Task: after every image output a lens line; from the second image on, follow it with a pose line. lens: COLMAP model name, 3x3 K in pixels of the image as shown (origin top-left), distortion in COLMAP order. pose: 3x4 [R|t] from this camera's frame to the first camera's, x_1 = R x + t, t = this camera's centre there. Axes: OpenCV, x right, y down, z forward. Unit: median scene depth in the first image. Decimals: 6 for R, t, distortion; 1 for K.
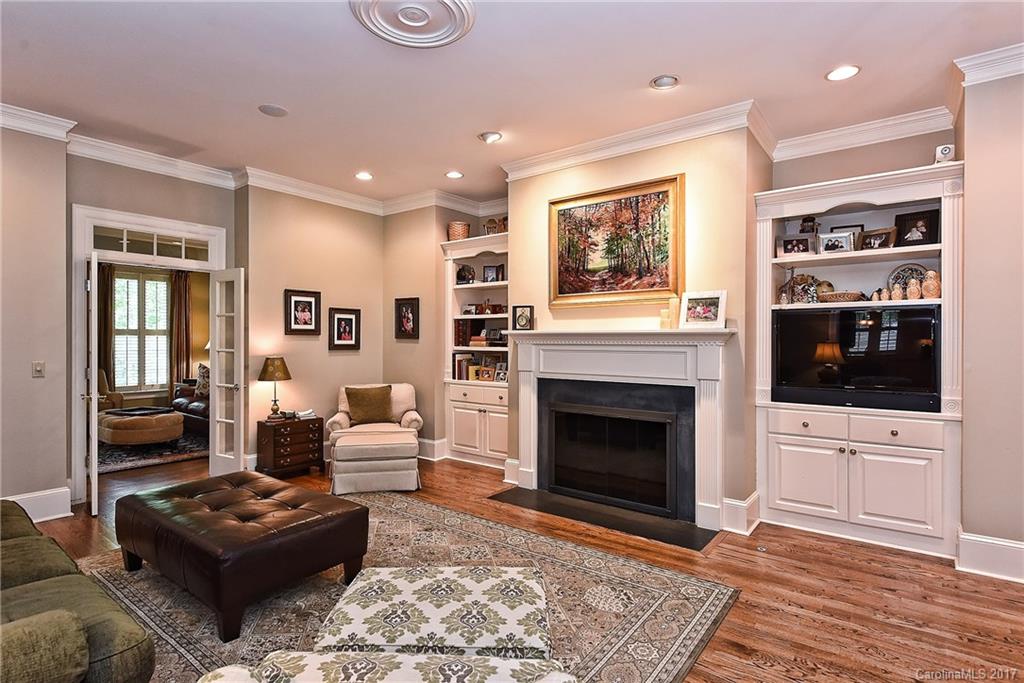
lens RADIAL K [[525.8, 0, 514.7], [0, 525.8, 340.1], [0, 0, 1]] dist [-0.004715, -0.000210]
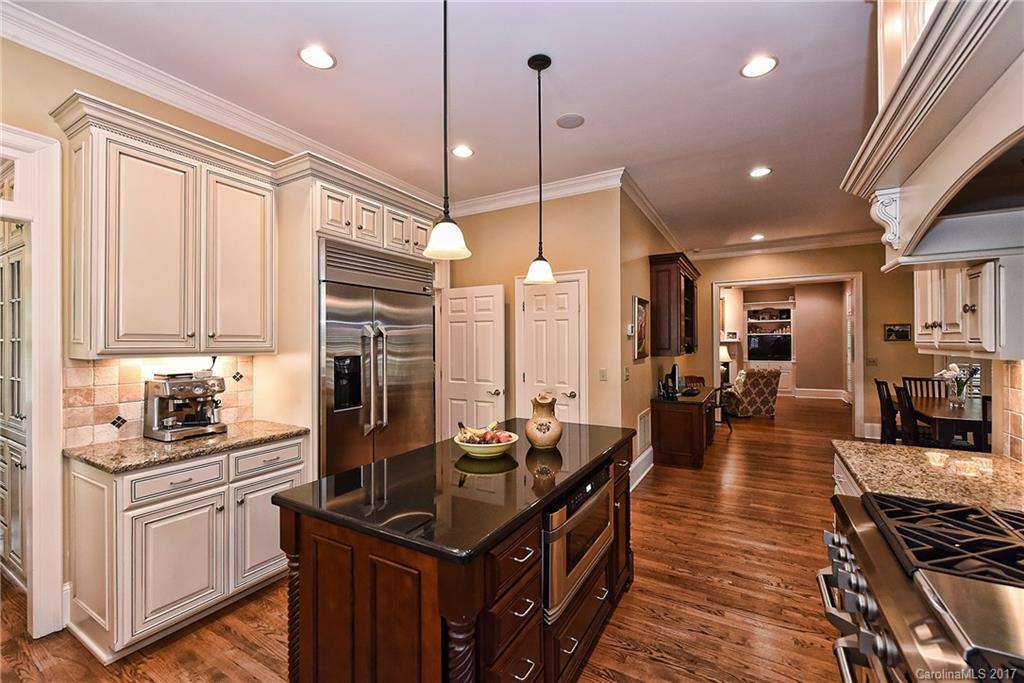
lens RADIAL K [[410.9, 0, 507.1], [0, 410.9, 341.8], [0, 0, 1]] dist [-0.001384, -0.000165]
pose [[0.989034, -0.006916, 0.147529, -1.427338], [0.007735, 0.999958, -0.004977, -0.009102], [-0.147488, 0.006064, 0.989045, -1.423908]]
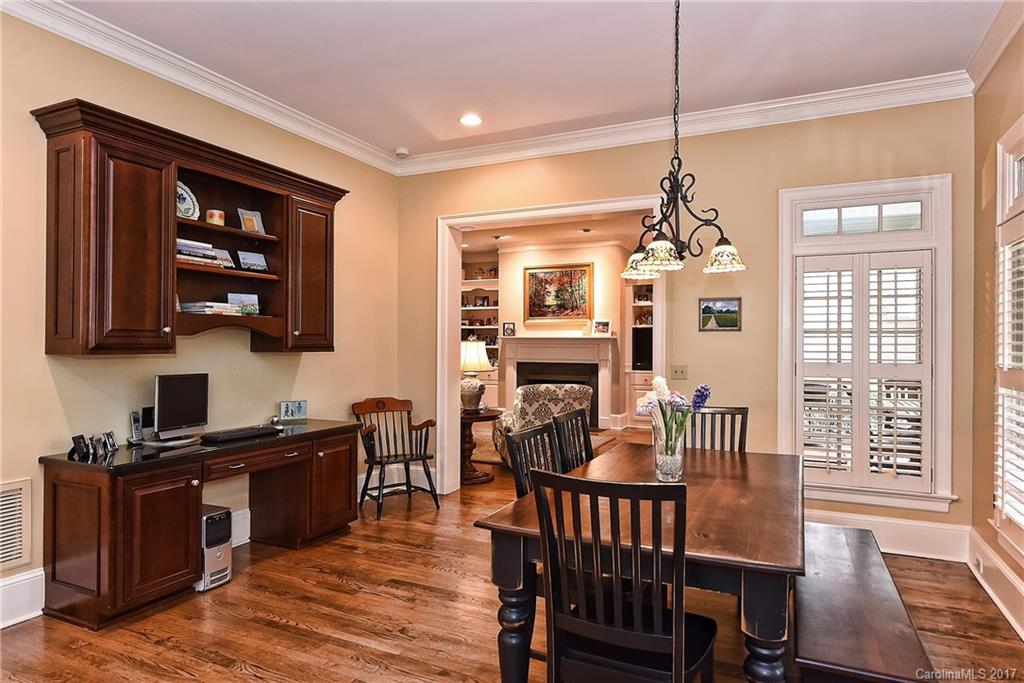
lens RADIAL K [[599.4, 0, 512.2], [0, 599.4, 340.3], [0, 0, 1]] dist [0.000284, 0.000013]
pose [[0.976696, 0.007190, 0.214507, -0.464037], [-0.005214, 0.999939, -0.009776, 0.018796], [-0.214564, 0.008430, 0.976674, -1.160008]]
